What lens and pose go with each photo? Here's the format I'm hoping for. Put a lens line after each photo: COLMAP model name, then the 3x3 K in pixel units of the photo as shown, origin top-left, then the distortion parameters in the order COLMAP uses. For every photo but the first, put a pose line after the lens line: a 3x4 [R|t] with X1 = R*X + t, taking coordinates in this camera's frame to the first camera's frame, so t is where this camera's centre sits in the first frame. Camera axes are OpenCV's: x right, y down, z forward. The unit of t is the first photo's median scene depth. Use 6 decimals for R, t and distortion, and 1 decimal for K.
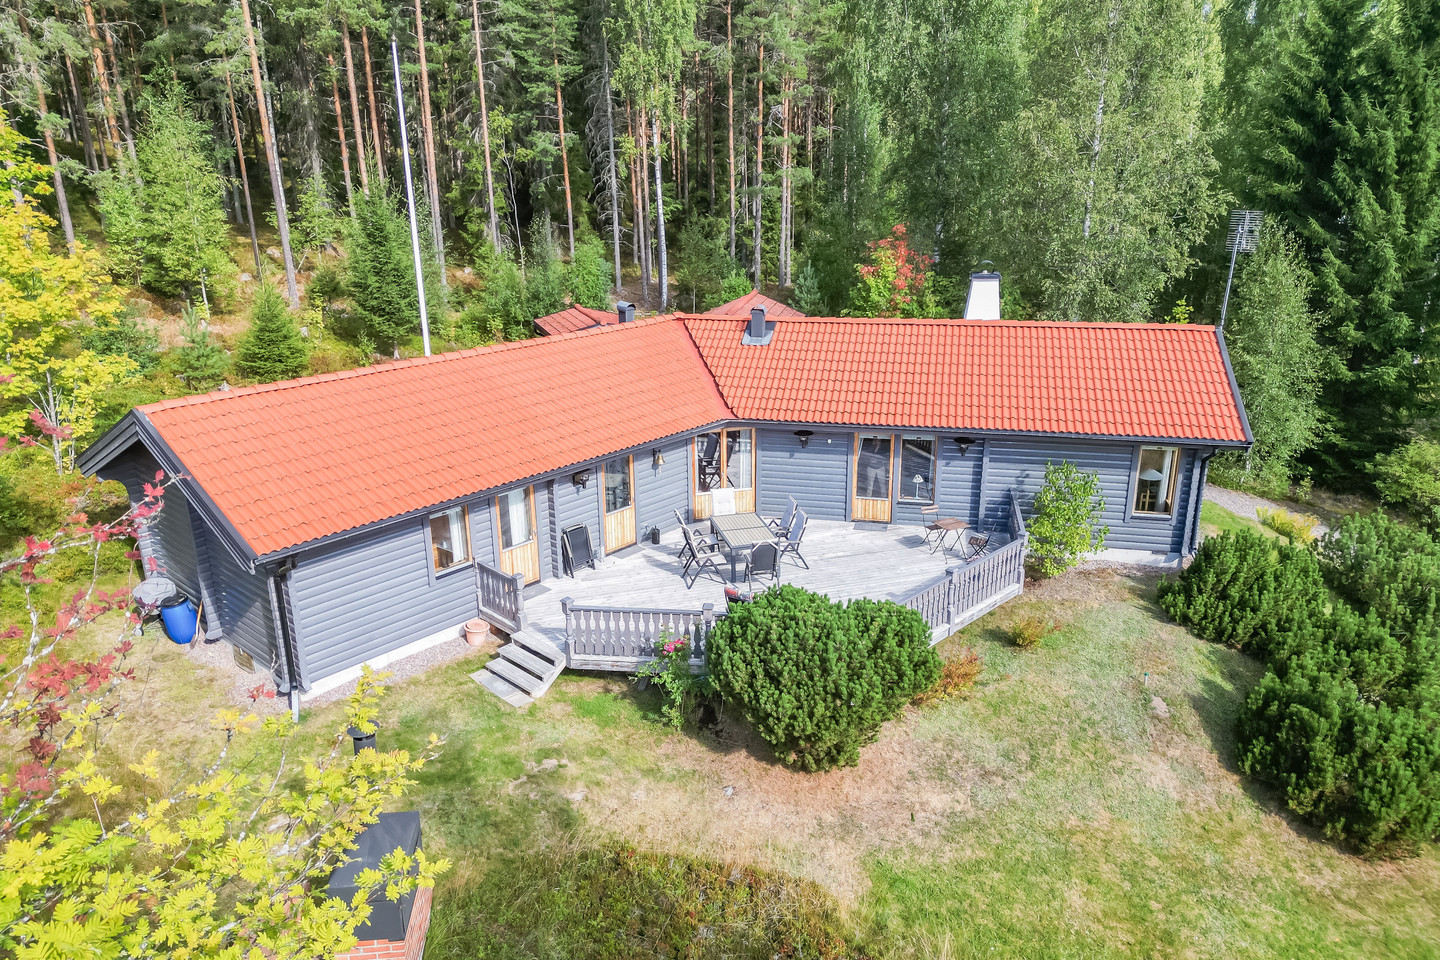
lens RADIAL K [[971.0, 0, 720.0], [0, 971.0, 480.0], [0, 0, 1]] dist [0.044142, -0.002711]
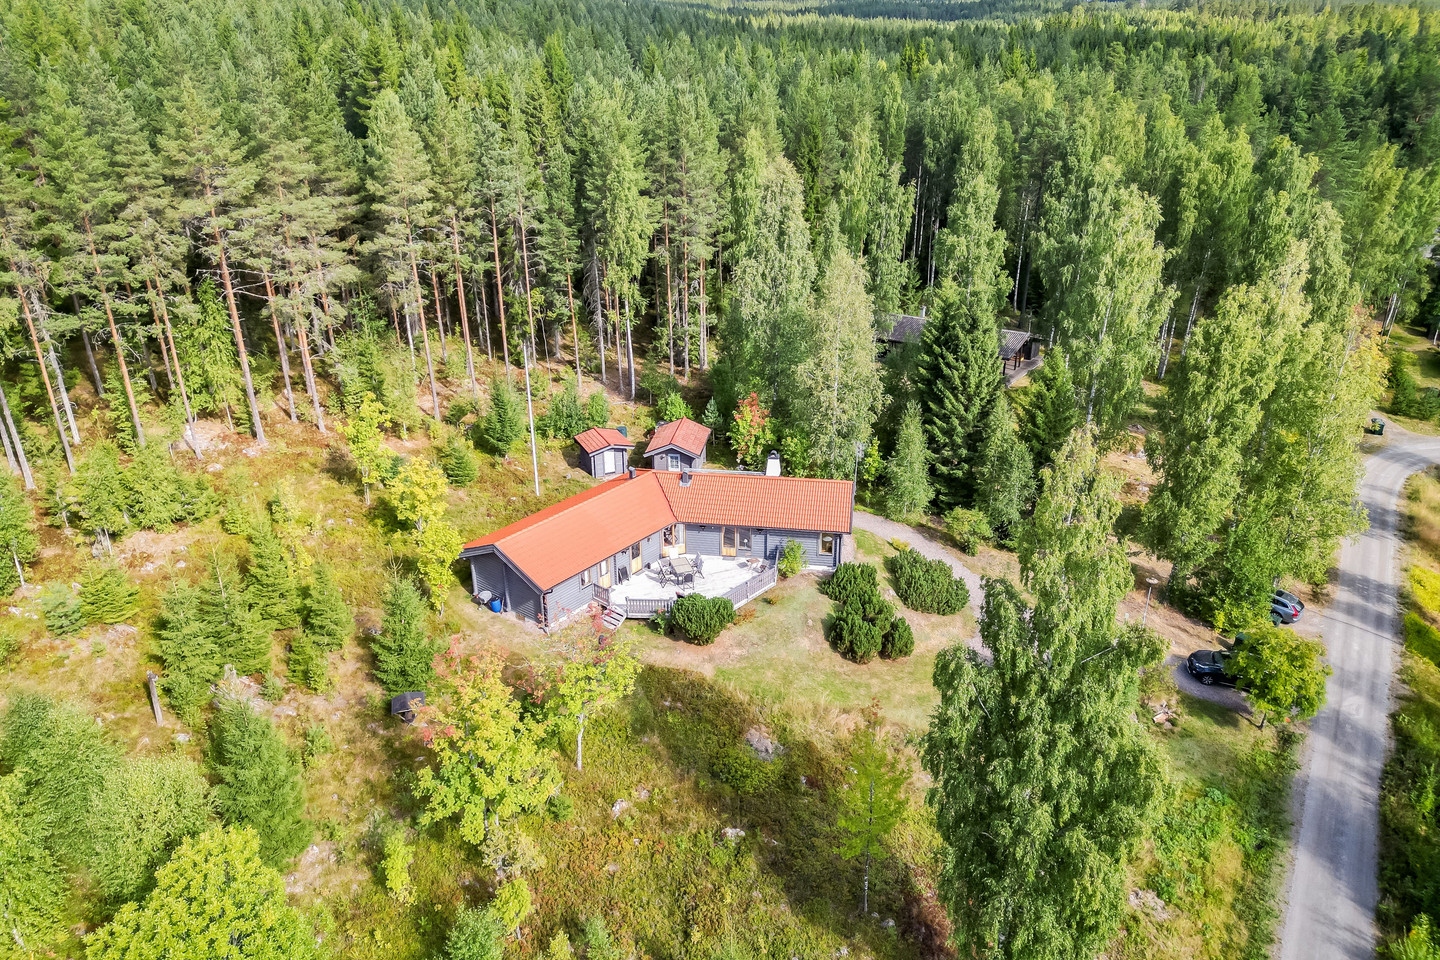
lens RADIAL K [[979.4, 0, 720.0], [0, 979.4, 480.0], [0, 0, 1]] dist [0.150328, -0.000131]
pose [[0.997867, -0.023613, 0.060852, -0.031611], [0.017554, 0.995006, 0.098255, -0.485617], [-0.062869, -0.096977, 0.993299, -1.868630]]
